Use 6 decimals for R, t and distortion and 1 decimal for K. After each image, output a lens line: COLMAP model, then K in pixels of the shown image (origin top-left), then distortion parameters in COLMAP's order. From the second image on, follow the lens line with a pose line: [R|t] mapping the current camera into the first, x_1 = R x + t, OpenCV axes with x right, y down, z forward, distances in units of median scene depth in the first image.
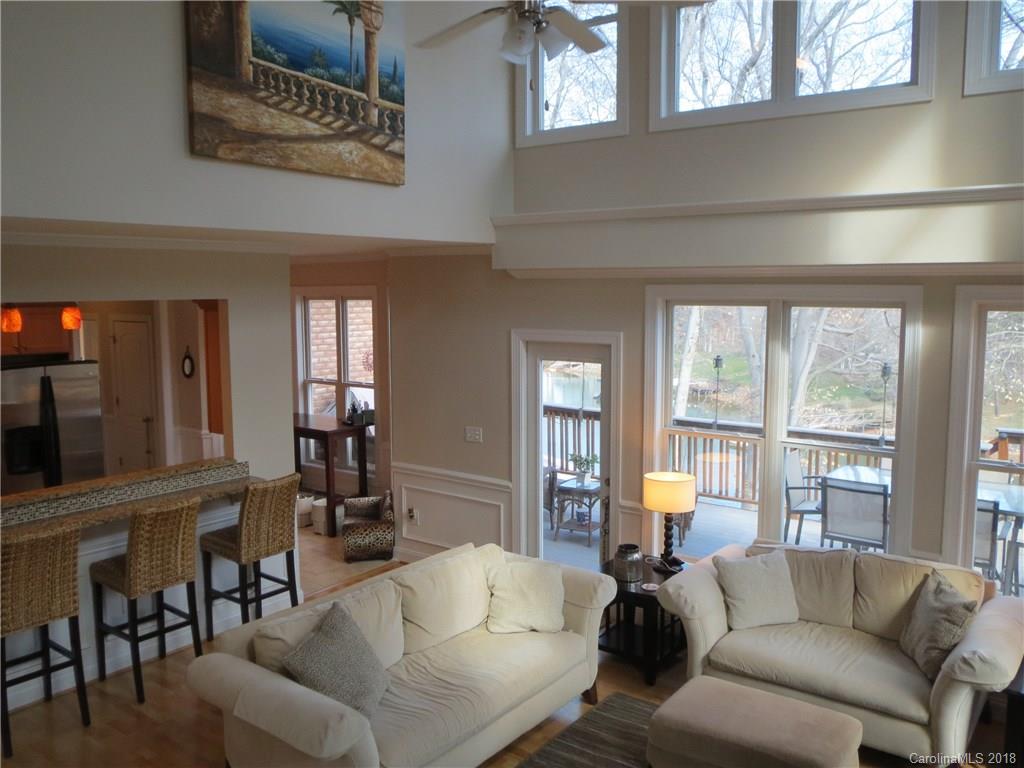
lens RADIAL K [[857.0, 0, 508.4], [0, 857.0, 381.9], [0, 0, 1]] dist [-0.009480, -0.014166]
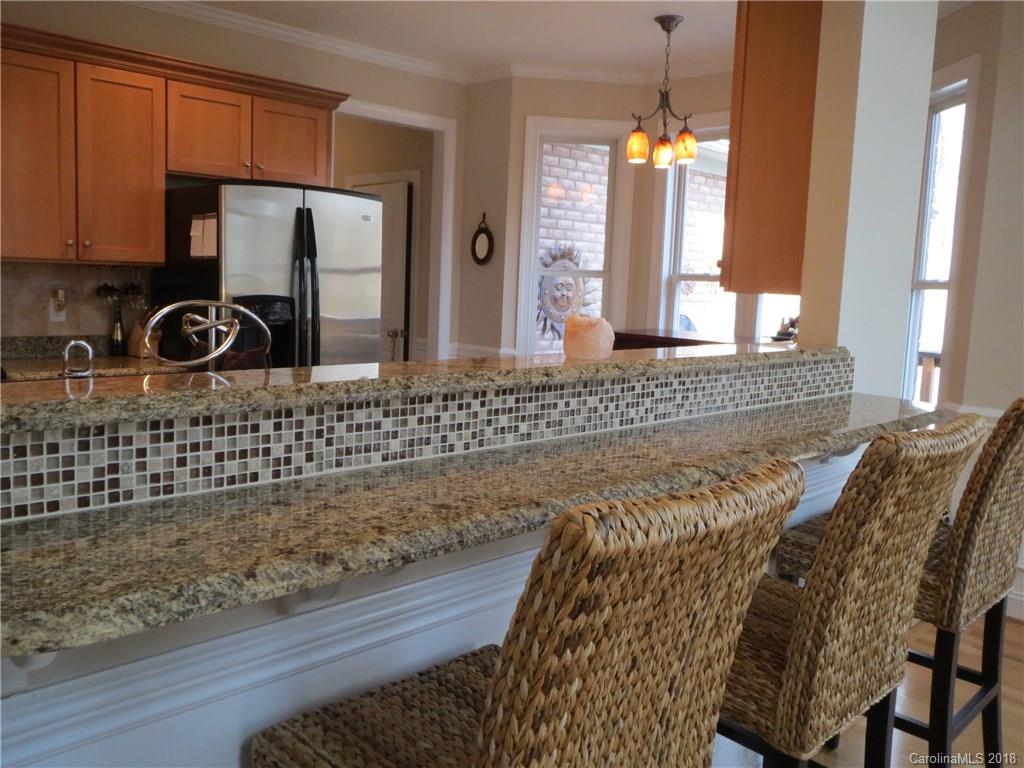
lens RADIAL K [[857.0, 0, 514.9], [0, 857.0, 382.0], [0, 0, 1]] dist [-0.009480, -0.014166]
pose [[0.991116, 0.059338, -0.119031, -0.478434], [-0.057945, 0.998205, 0.015134, 0.124662], [0.119716, -0.008103, 0.992775, 0.672320]]
